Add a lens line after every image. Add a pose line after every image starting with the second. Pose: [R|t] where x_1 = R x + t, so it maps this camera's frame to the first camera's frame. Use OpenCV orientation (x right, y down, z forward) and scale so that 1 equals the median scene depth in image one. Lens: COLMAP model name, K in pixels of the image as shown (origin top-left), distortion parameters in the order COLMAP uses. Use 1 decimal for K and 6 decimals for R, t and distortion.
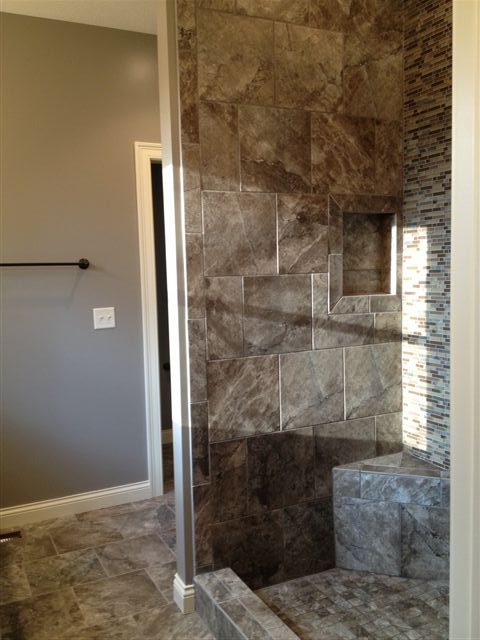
lens RADIAL K [[600.9, 0, 240.2], [0, 600.9, 320.3], [0, 0, 1]] dist [0.016294, 0.000000]
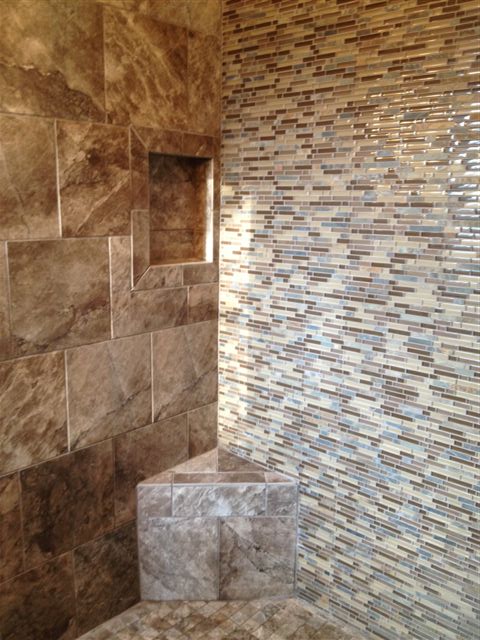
lens RADIAL K [[600.9, 0, 242.1], [0, 600.9, 320.3], [0, 0, 1]] dist [0.016294, 0.000000]
pose [[0.933371, -0.028530, 0.357777, 0.006020], [-0.009254, 0.994591, 0.103454, -0.052006], [-0.358793, -0.099872, 0.928059, 0.246809]]
